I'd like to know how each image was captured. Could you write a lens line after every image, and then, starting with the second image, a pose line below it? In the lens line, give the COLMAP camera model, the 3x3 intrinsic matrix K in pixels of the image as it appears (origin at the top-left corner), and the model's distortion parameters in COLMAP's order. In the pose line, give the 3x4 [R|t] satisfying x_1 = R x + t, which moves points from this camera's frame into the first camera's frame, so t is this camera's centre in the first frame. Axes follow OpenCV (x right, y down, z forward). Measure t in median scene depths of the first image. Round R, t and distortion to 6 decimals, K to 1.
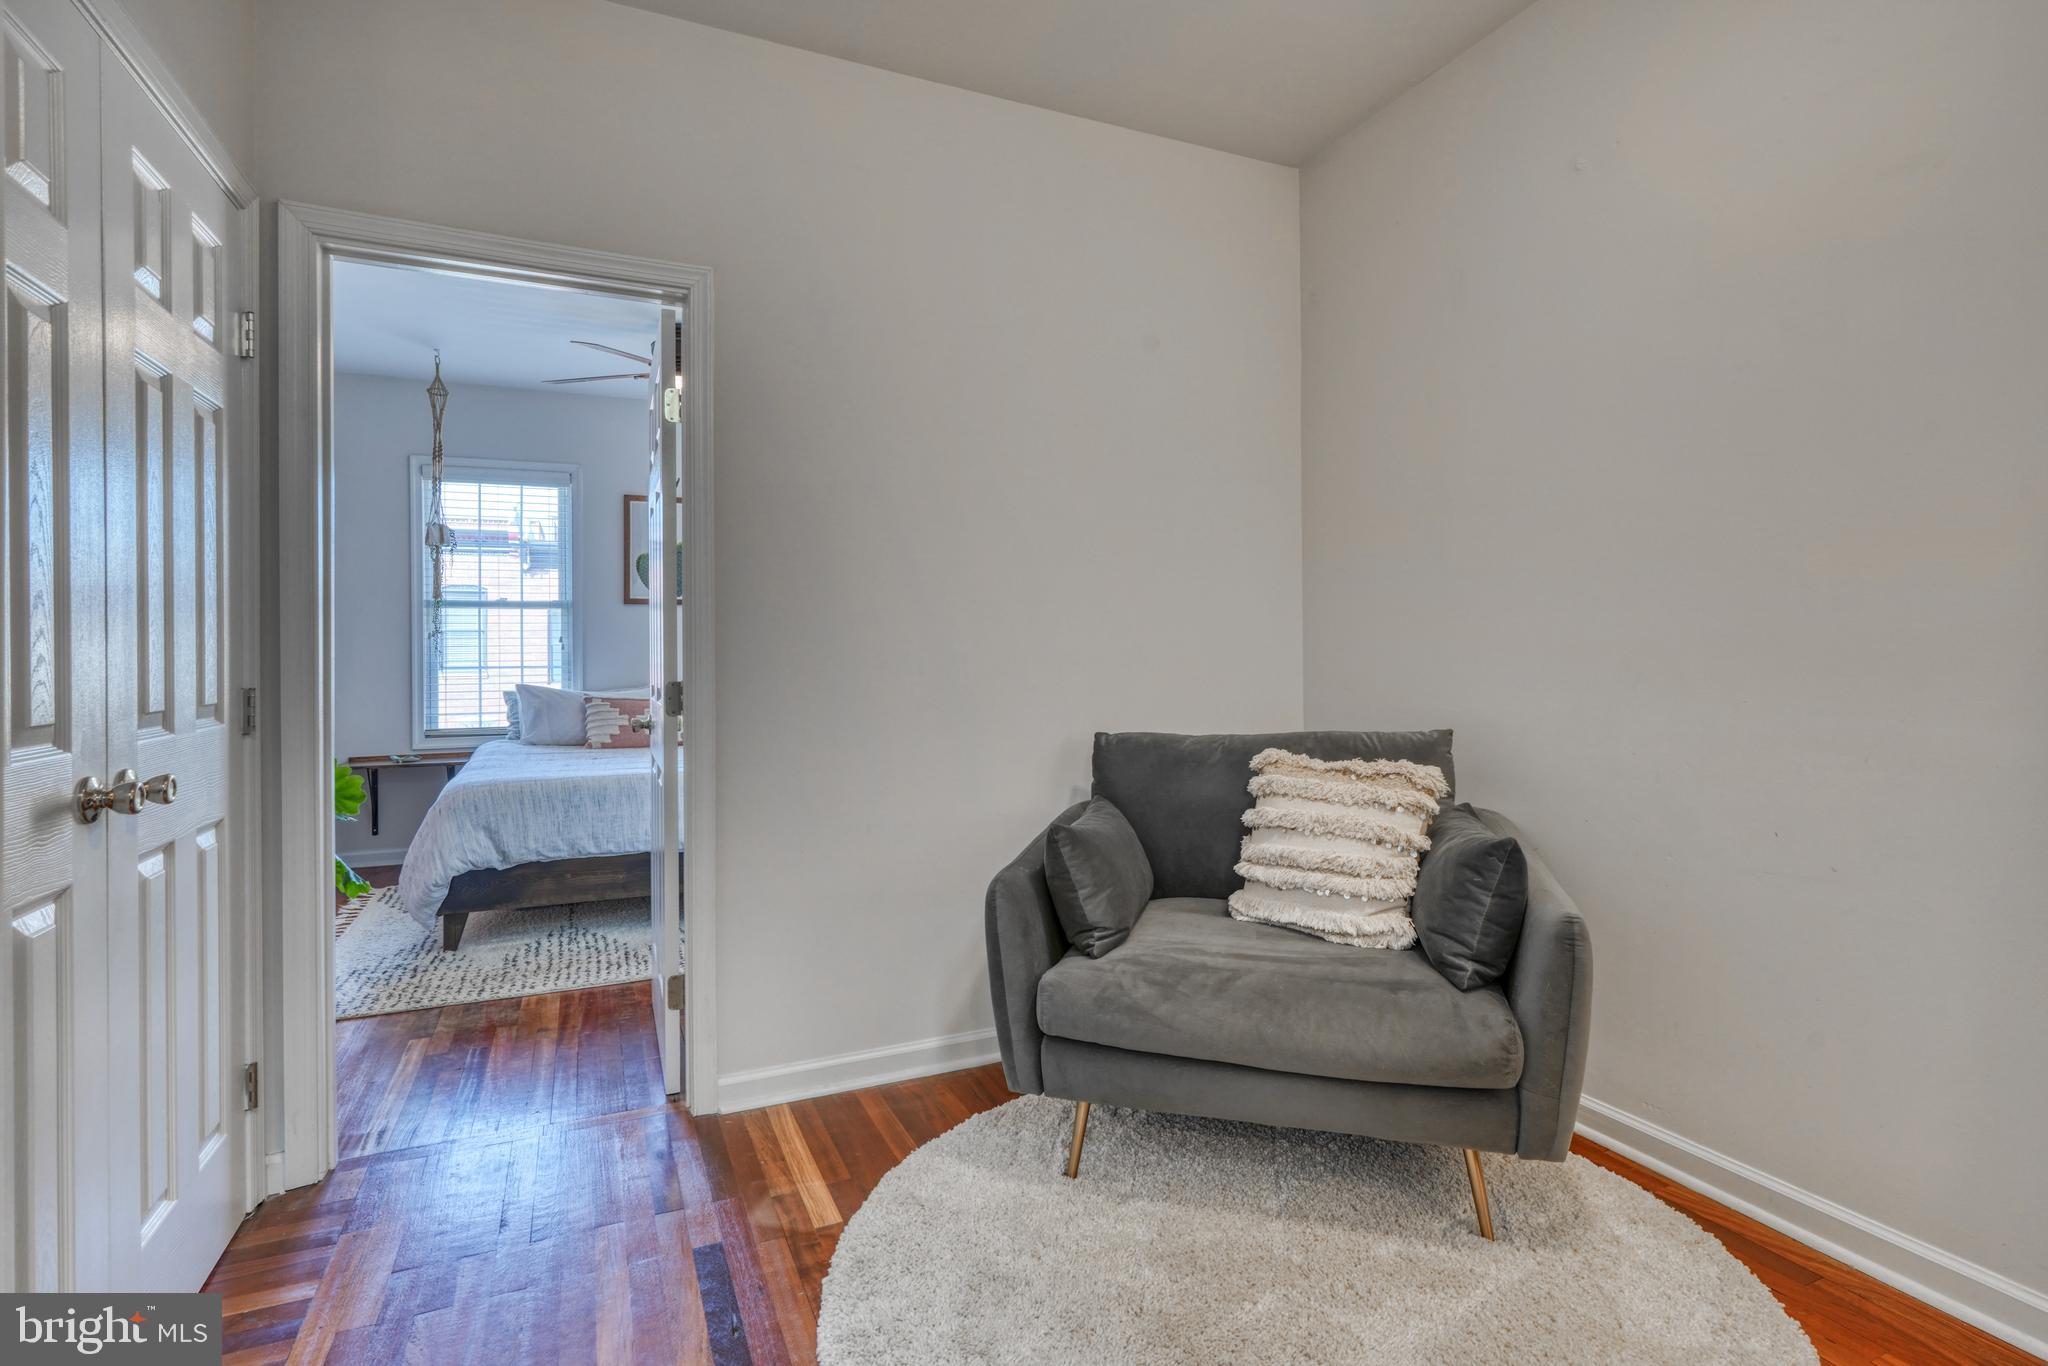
lens RADIAL K [[987.0, 0, 1024.4], [0, 987.0, 656.1], [0, 0, 1]] dist [0.000224, 0.001278]
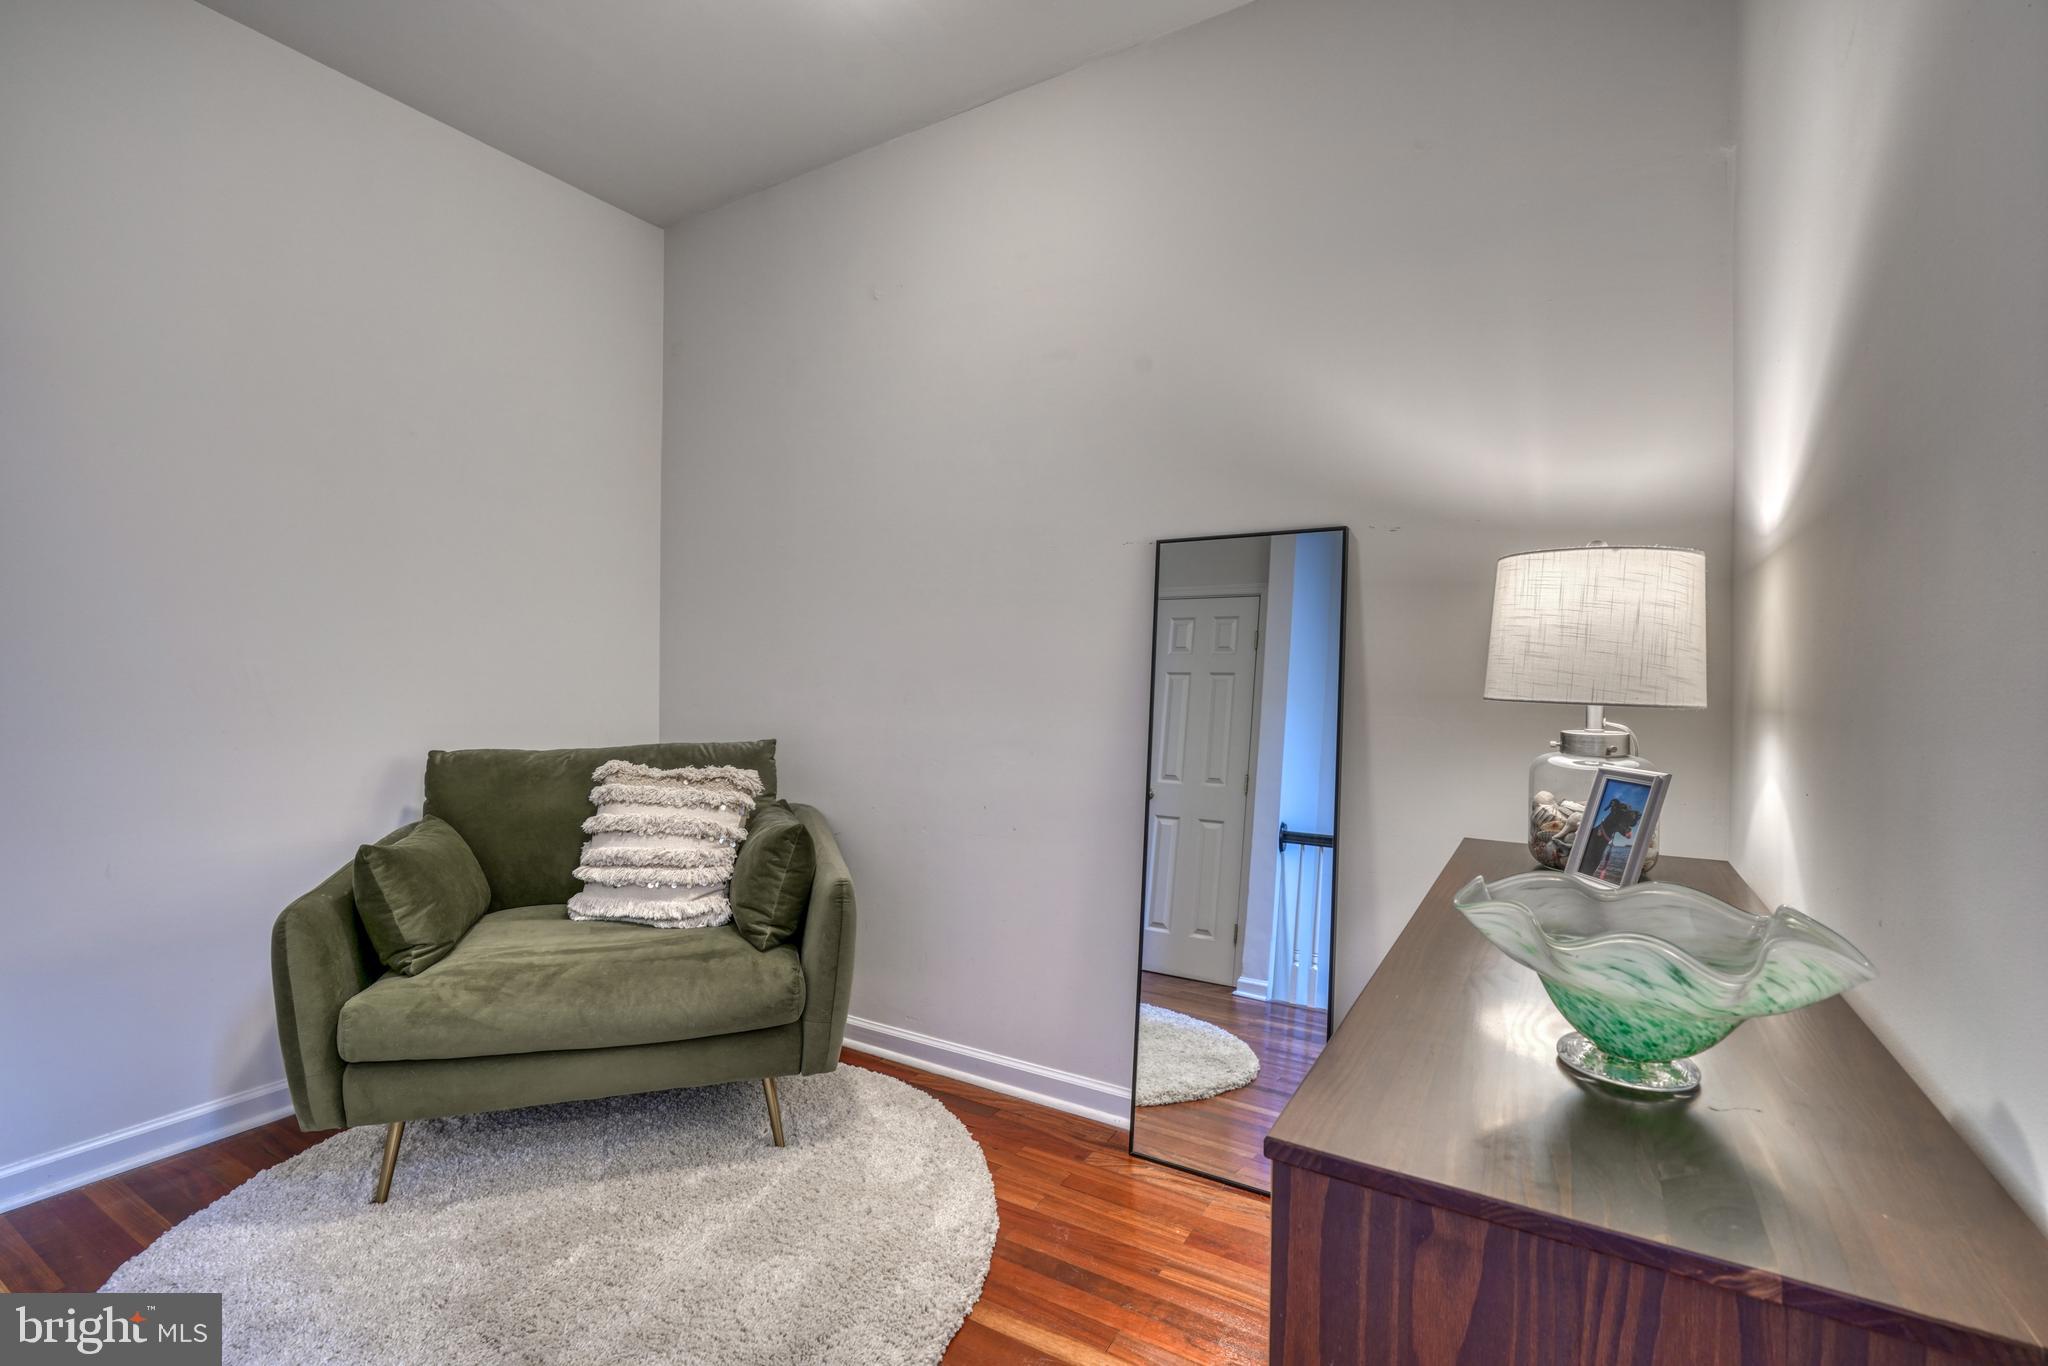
lens RADIAL K [[925.1, 0, 1024.0], [0, 925.1, 683.0], [0, 0, 1]] dist [-0.012398, 0.006034]
pose [[0.824152, 0.012498, 0.566231, 0.052622], [-0.016405, 0.999864, 0.001809, -0.001391], [-0.566132, -0.010779, 0.824244, -0.114563]]
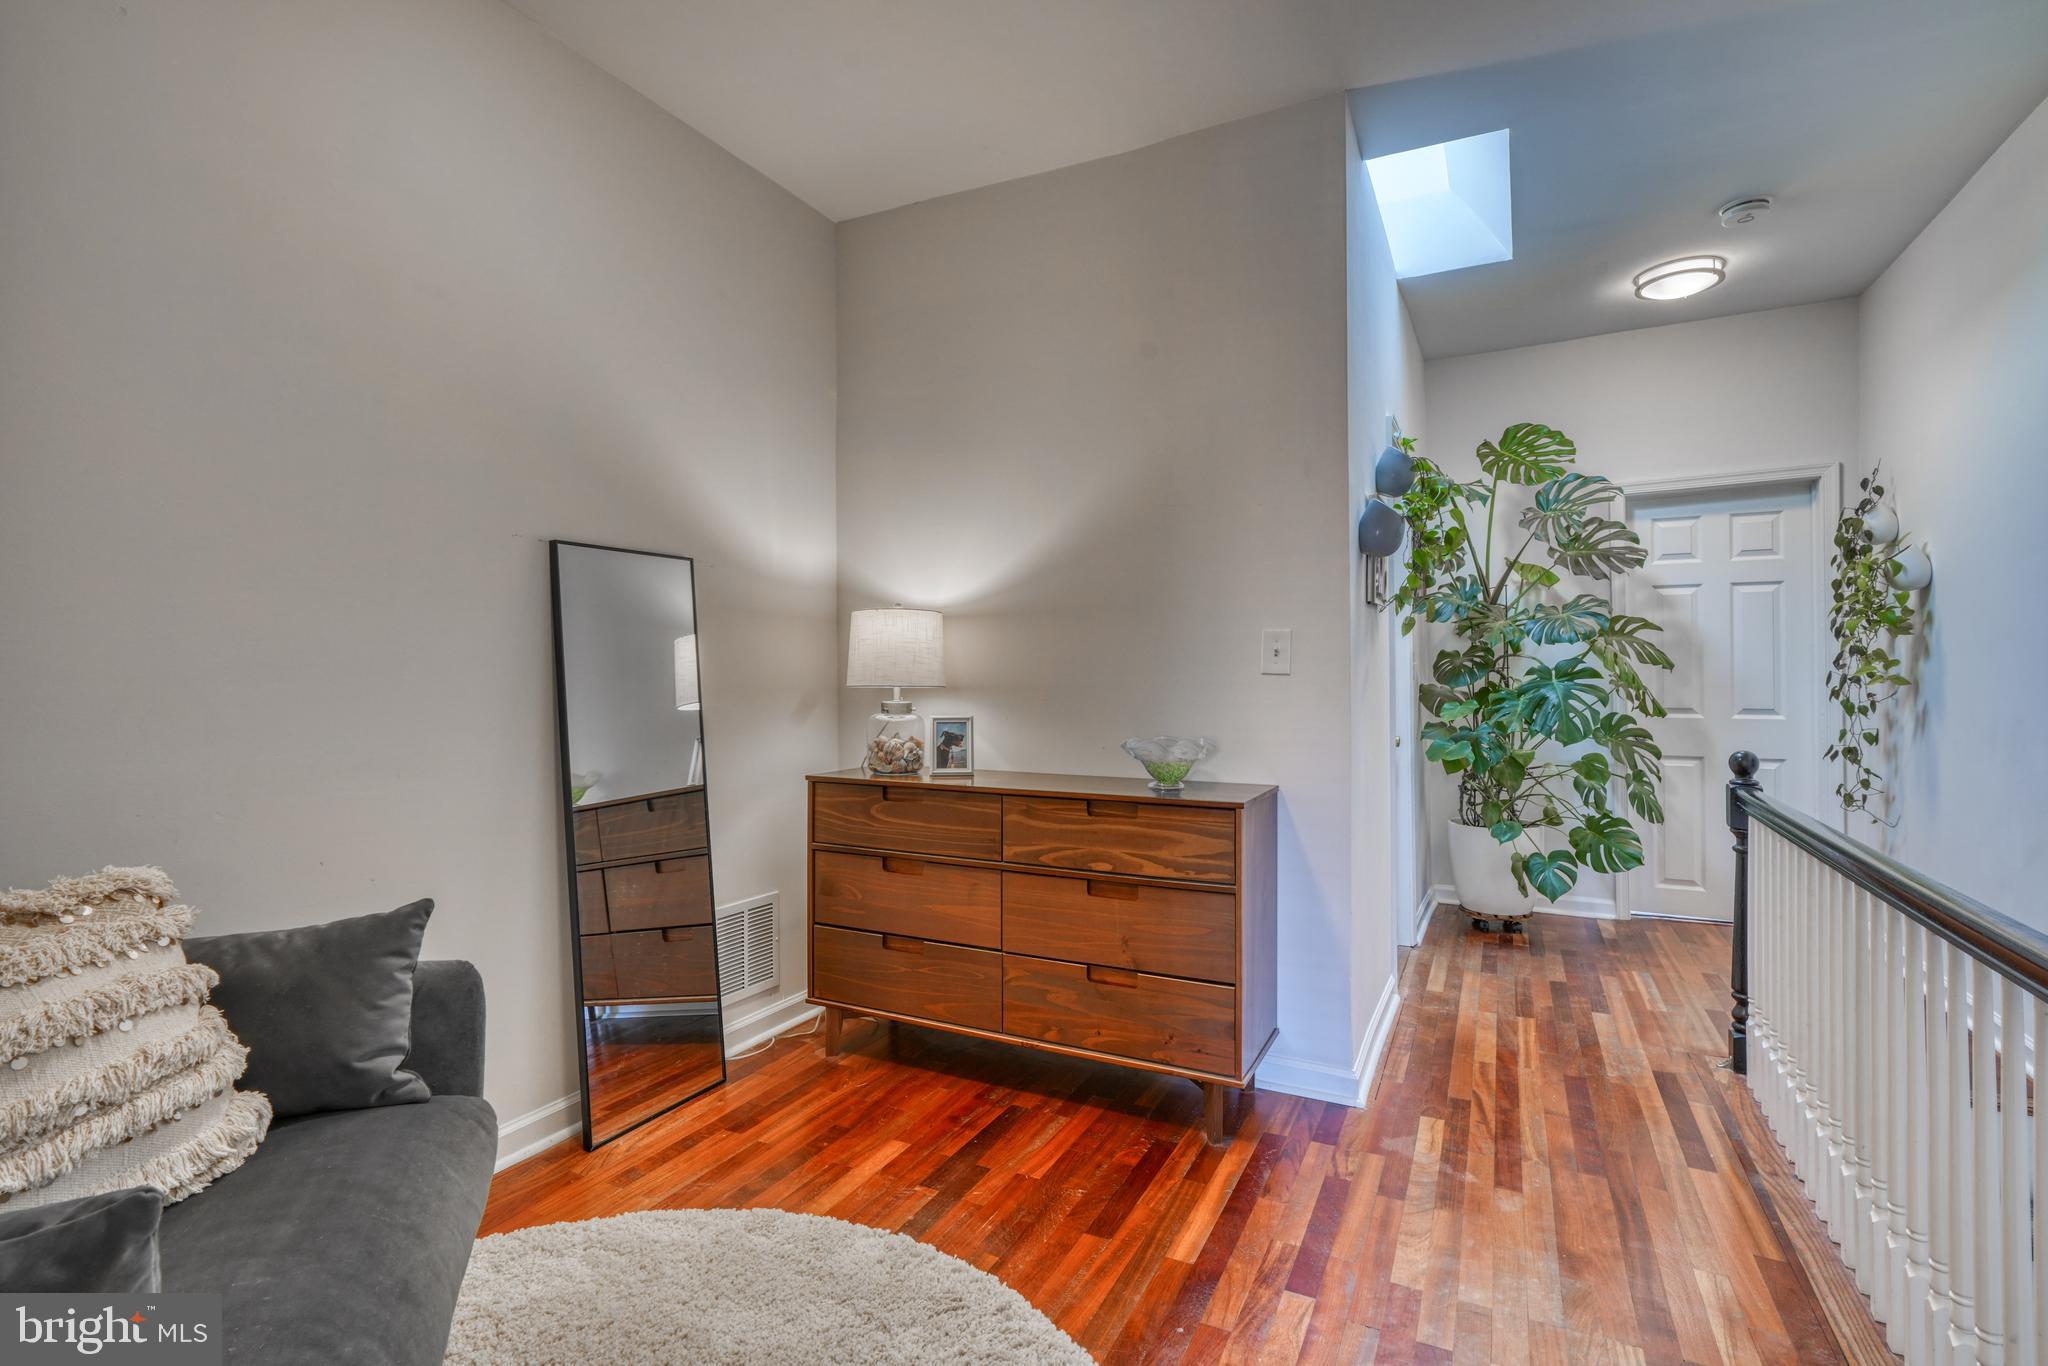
lens RADIAL K [[987.0, 0, 1024.4], [0, 987.0, 656.1], [0, 0, 1]] dist [0.000224, 0.001278]
pose [[-0.624205, 0.018483, 0.781042, -0.454814], [0.006816, 0.999811, -0.018213, -0.008711], [-0.781231, -0.006044, -0.624213, 1.004828]]
